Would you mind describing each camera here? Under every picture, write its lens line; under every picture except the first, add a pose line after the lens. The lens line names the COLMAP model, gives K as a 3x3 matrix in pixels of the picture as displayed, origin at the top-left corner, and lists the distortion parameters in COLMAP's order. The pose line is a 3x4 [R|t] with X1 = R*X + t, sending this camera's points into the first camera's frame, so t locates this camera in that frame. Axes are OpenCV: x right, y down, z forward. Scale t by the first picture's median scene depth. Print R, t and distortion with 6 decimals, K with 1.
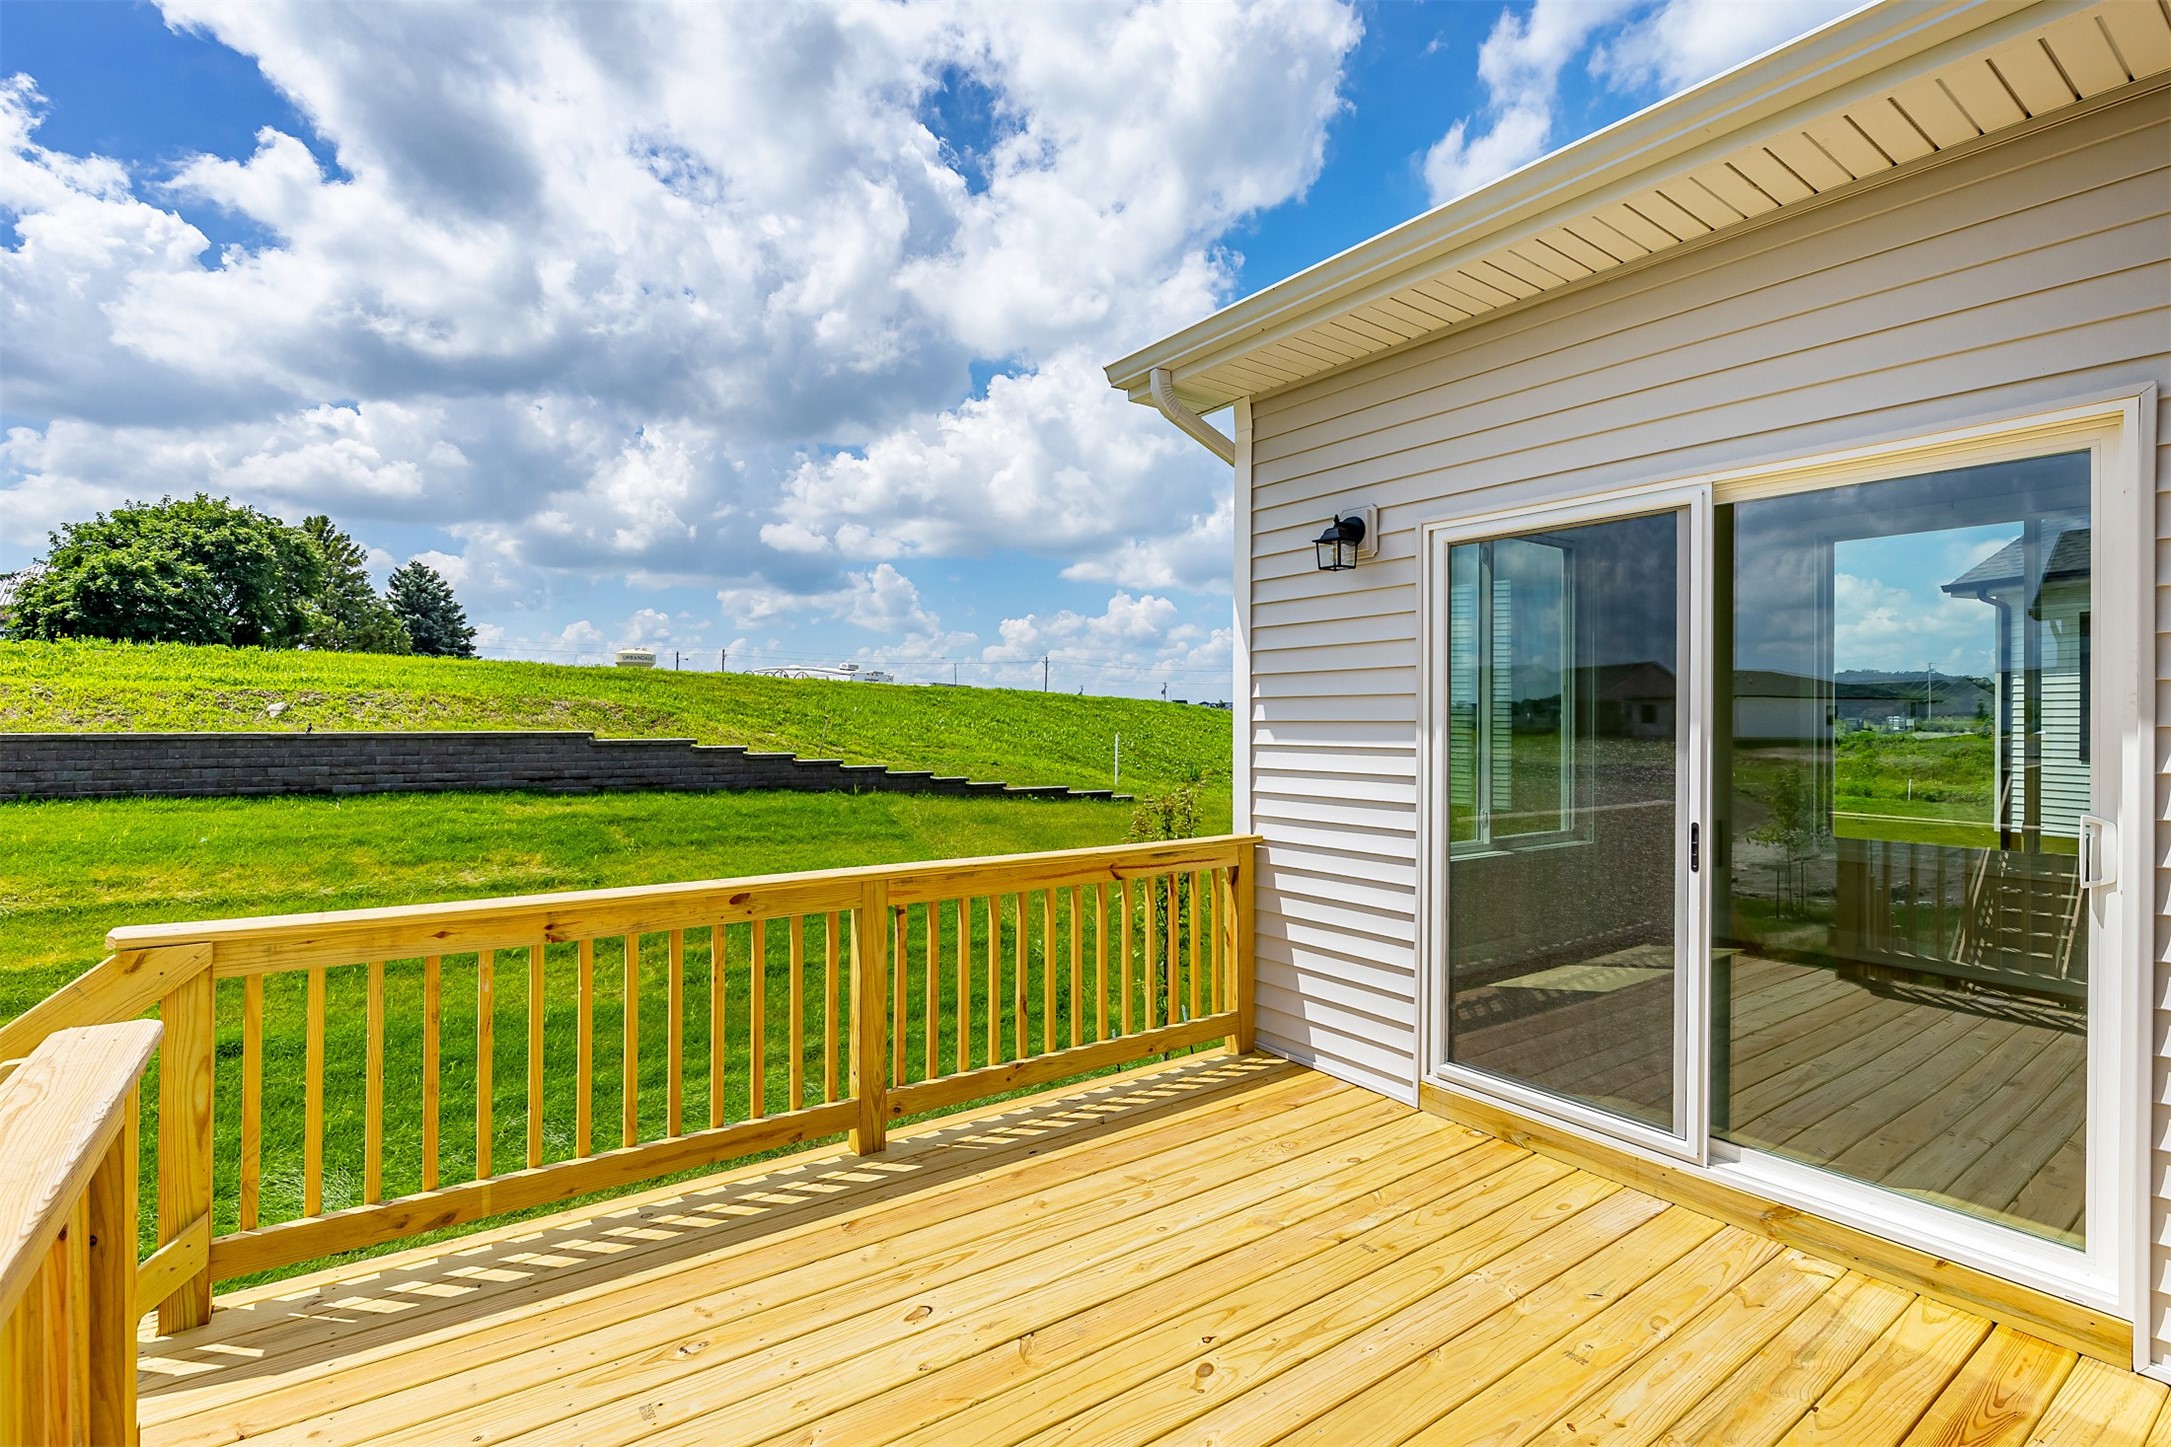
lens RADIAL K [[1011.3, 0, 1085.5], [0, 1011.3, 723.5], [0, 0, 1]] dist [0.010977, -0.010392]
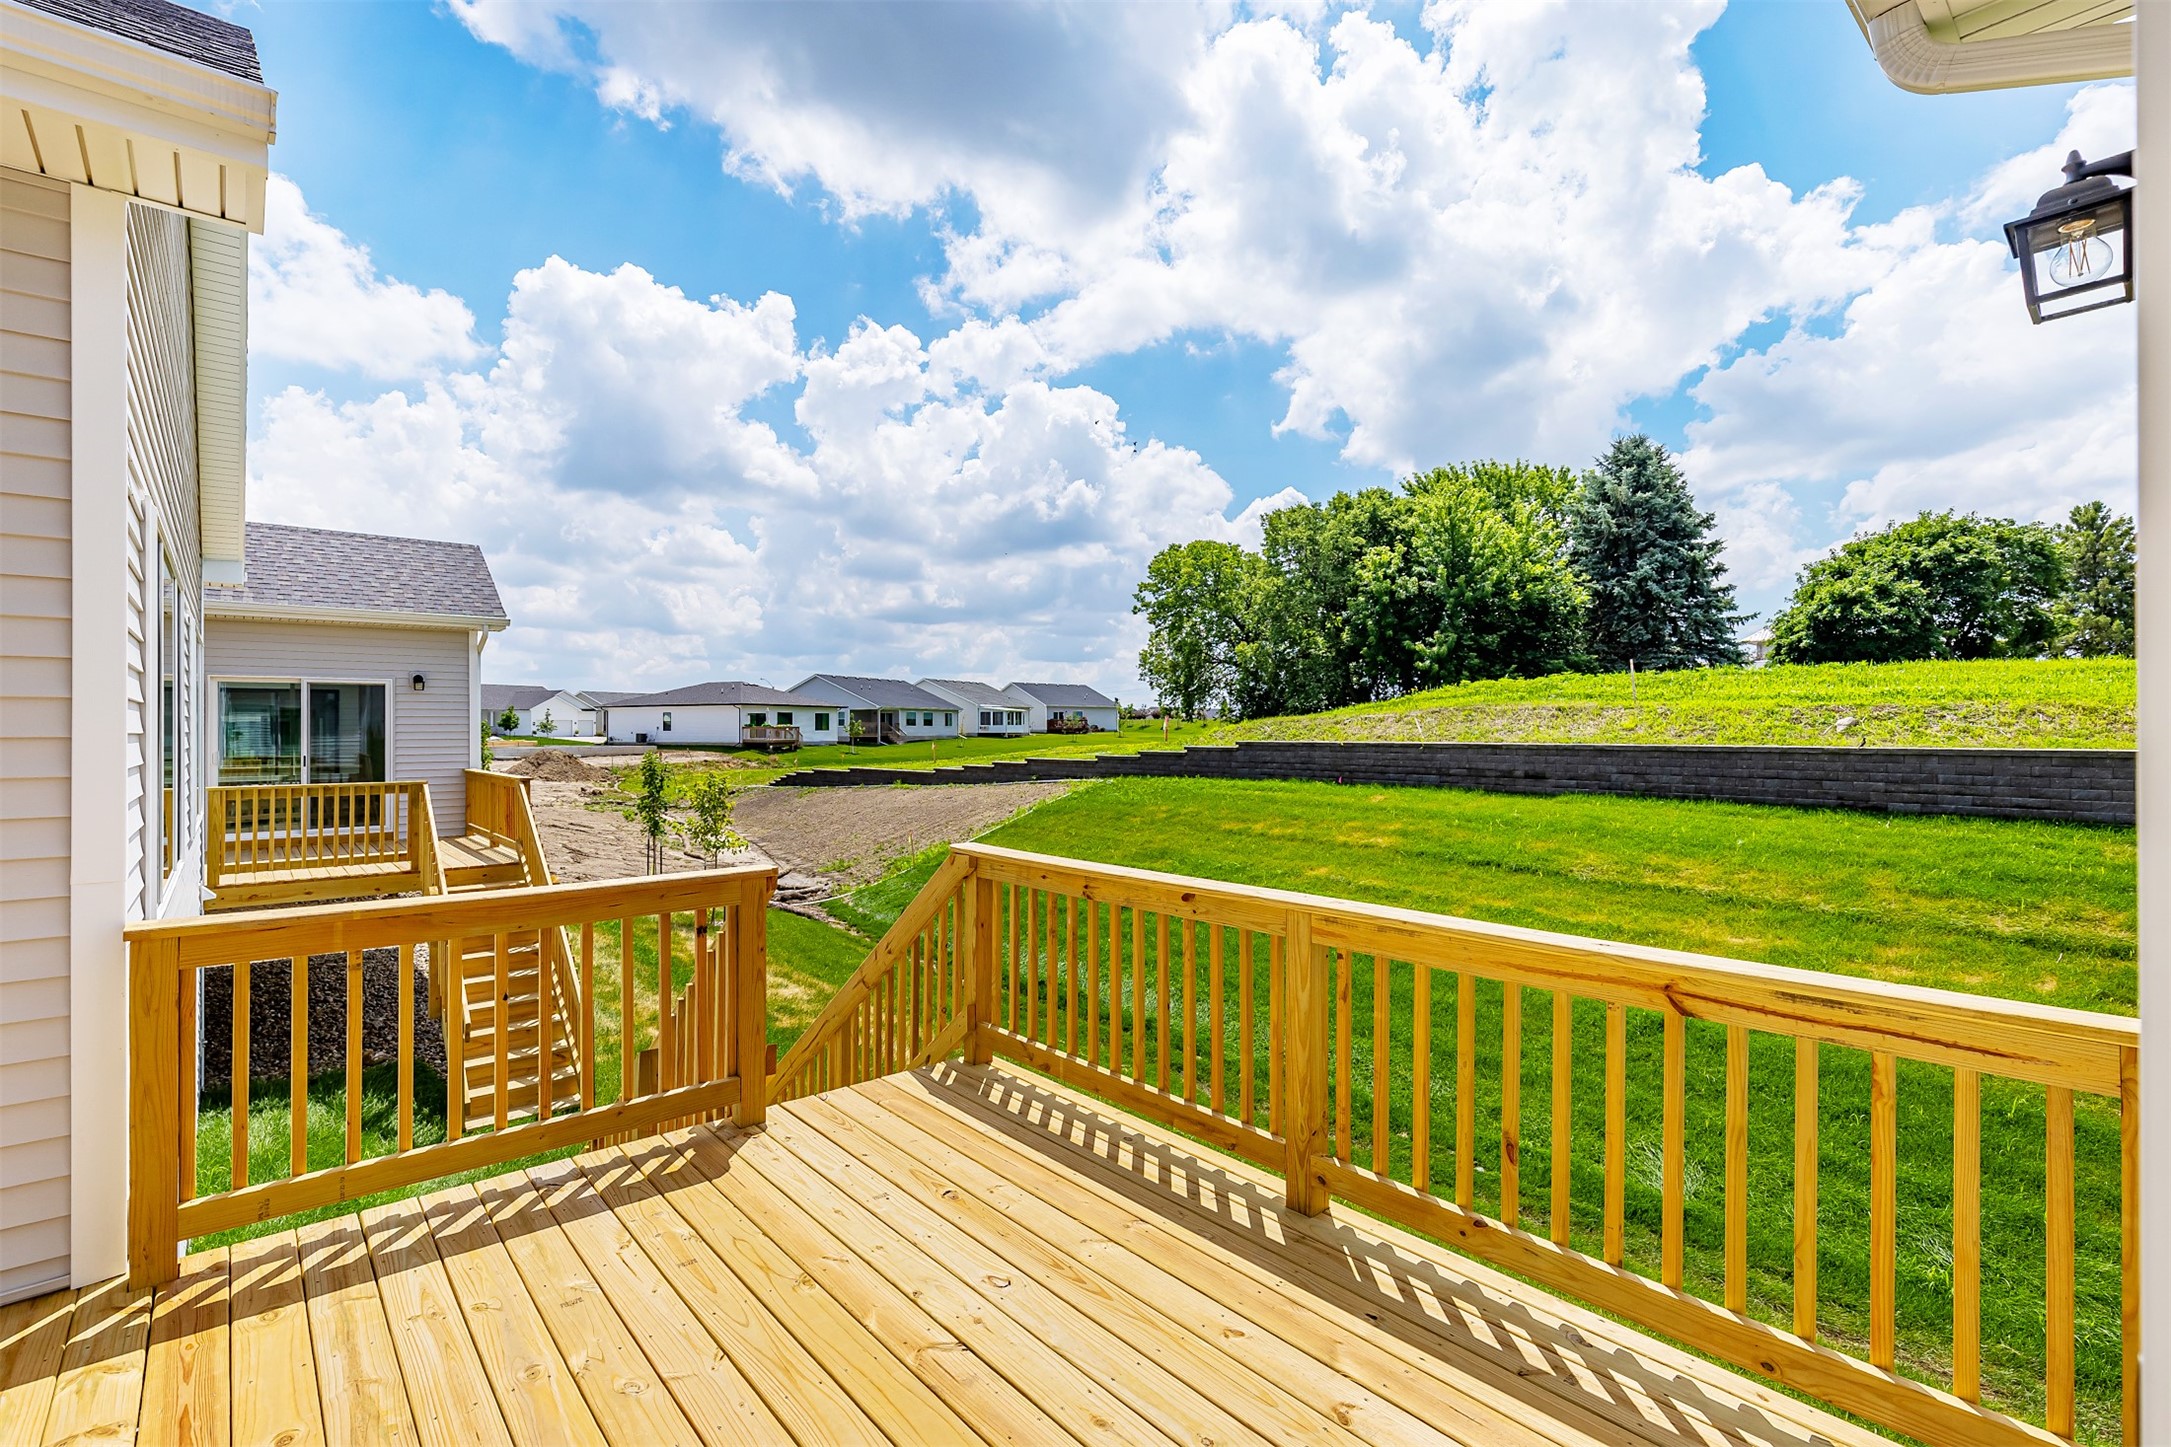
lens RADIAL K [[1010.2, 0, 1085.5], [0, 1010.2, 723.5], [0, 0, 1]] dist [0.016181, -0.000018]
pose [[0.087607, -0.009651, -0.996108, 0.135024], [-0.004477, 0.999939, -0.010082, -0.000649], [0.996145, 0.005343, 0.087558, 0.144140]]
